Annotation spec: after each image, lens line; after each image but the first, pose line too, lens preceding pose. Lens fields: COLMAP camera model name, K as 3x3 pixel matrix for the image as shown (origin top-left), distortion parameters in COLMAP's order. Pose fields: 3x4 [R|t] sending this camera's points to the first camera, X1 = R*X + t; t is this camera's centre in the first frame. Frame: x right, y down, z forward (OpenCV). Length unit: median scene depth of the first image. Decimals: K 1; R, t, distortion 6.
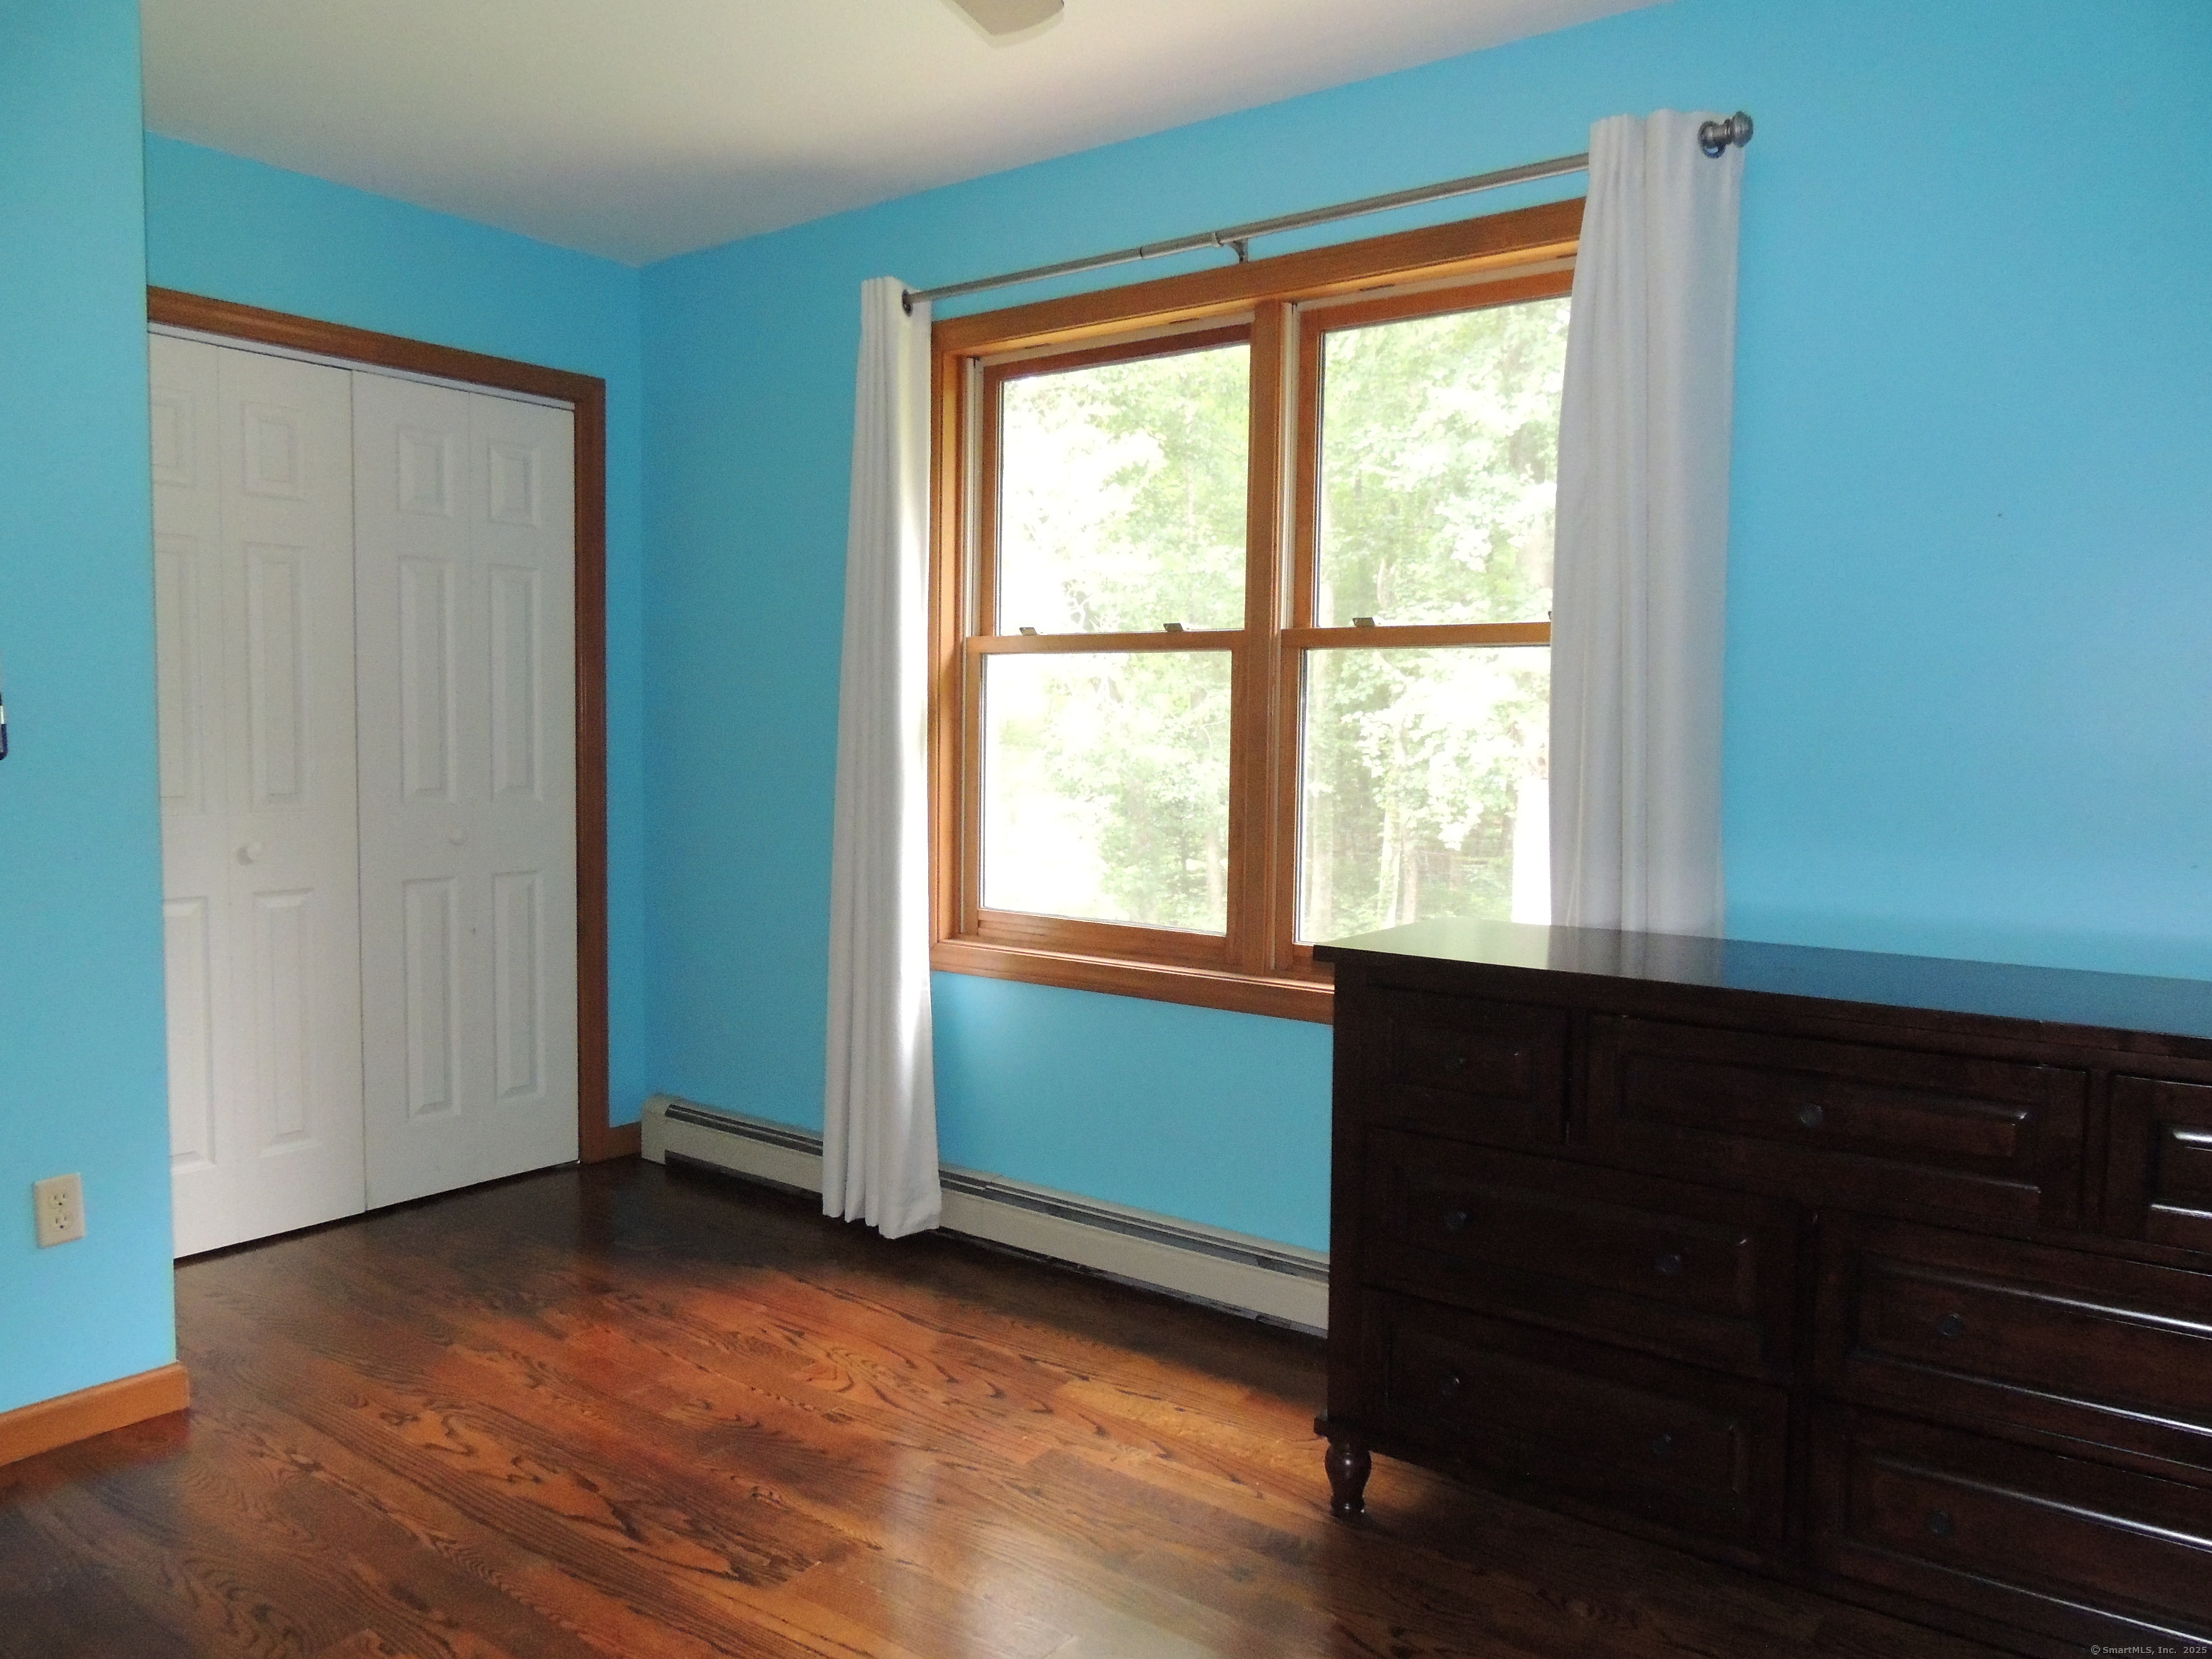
lens RADIAL K [[1584.6, 0, 1106.1], [0, 1584.6, 835.7], [0, 0, 1]] dist [-0.018206, -0.000218]
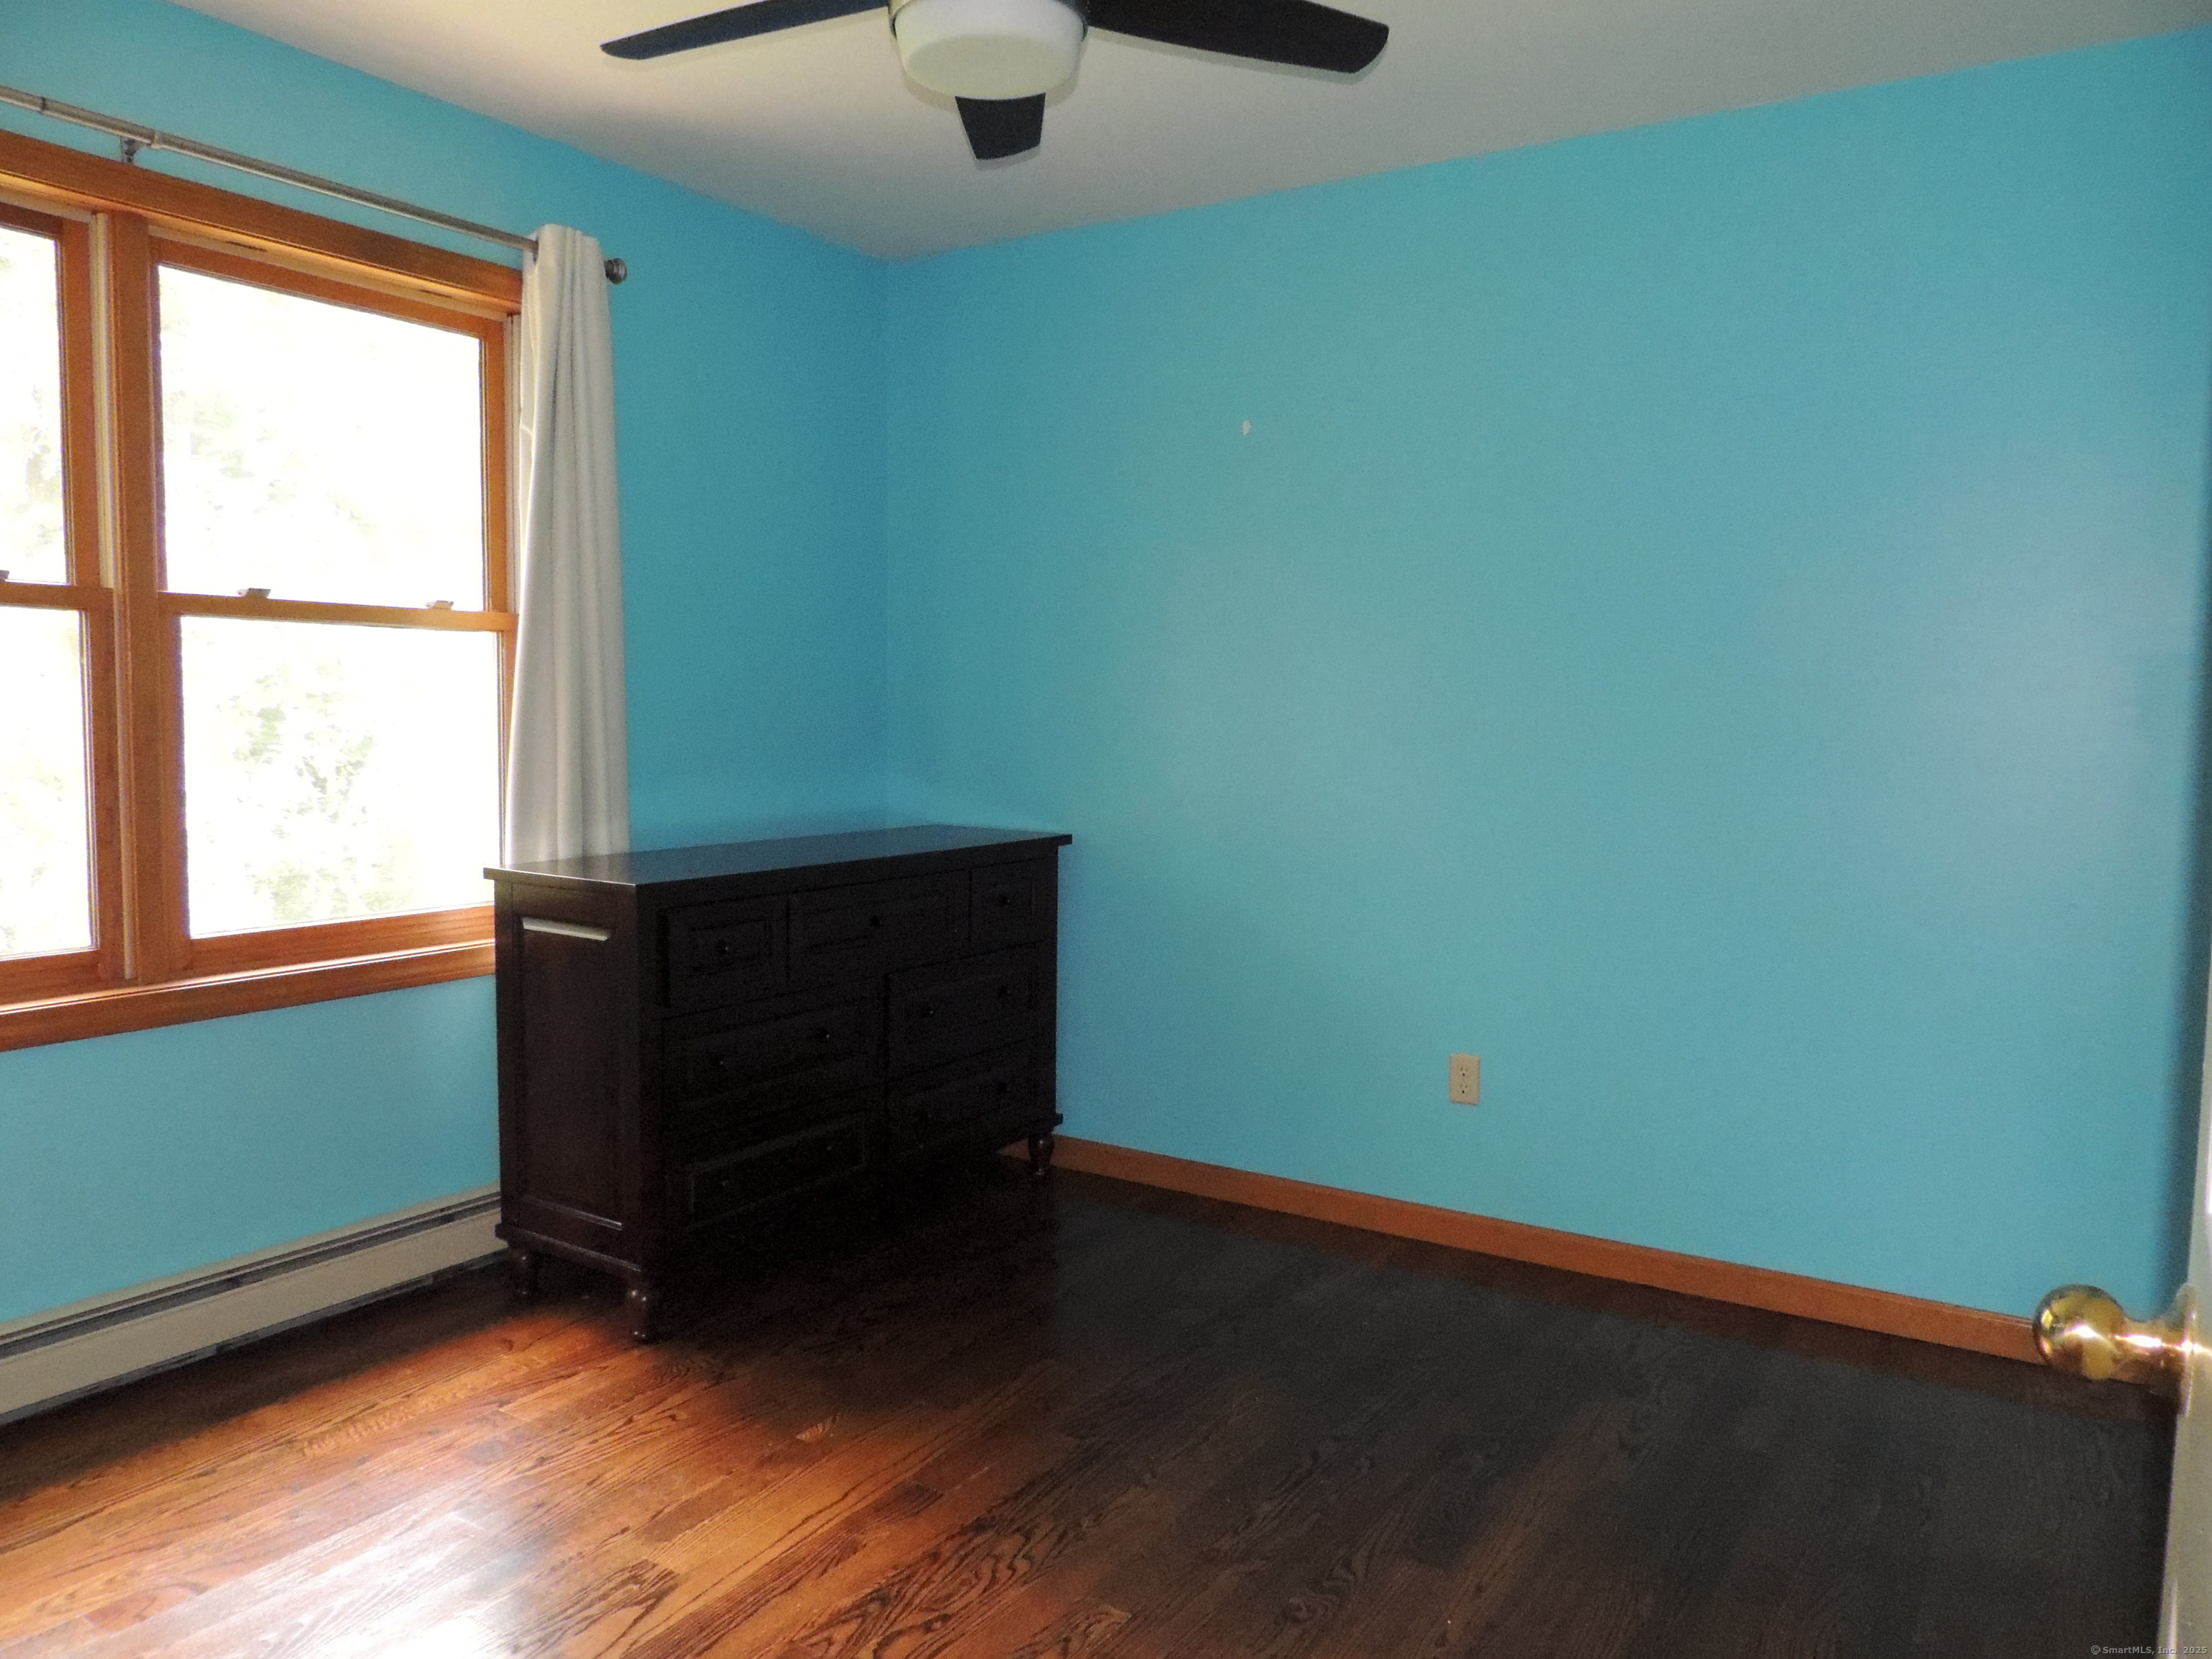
lens RADIAL K [[1584.6, 0, 1106.1], [0, 1584.6, 835.7], [0, 0, 1]] dist [-0.018206, -0.000218]
pose [[-0.070556, -0.095864, 0.992891, -0.850211], [0.058309, 0.993273, 0.100045, -0.053014], [-0.995802, 0.064953, -0.064492, 0.554850]]
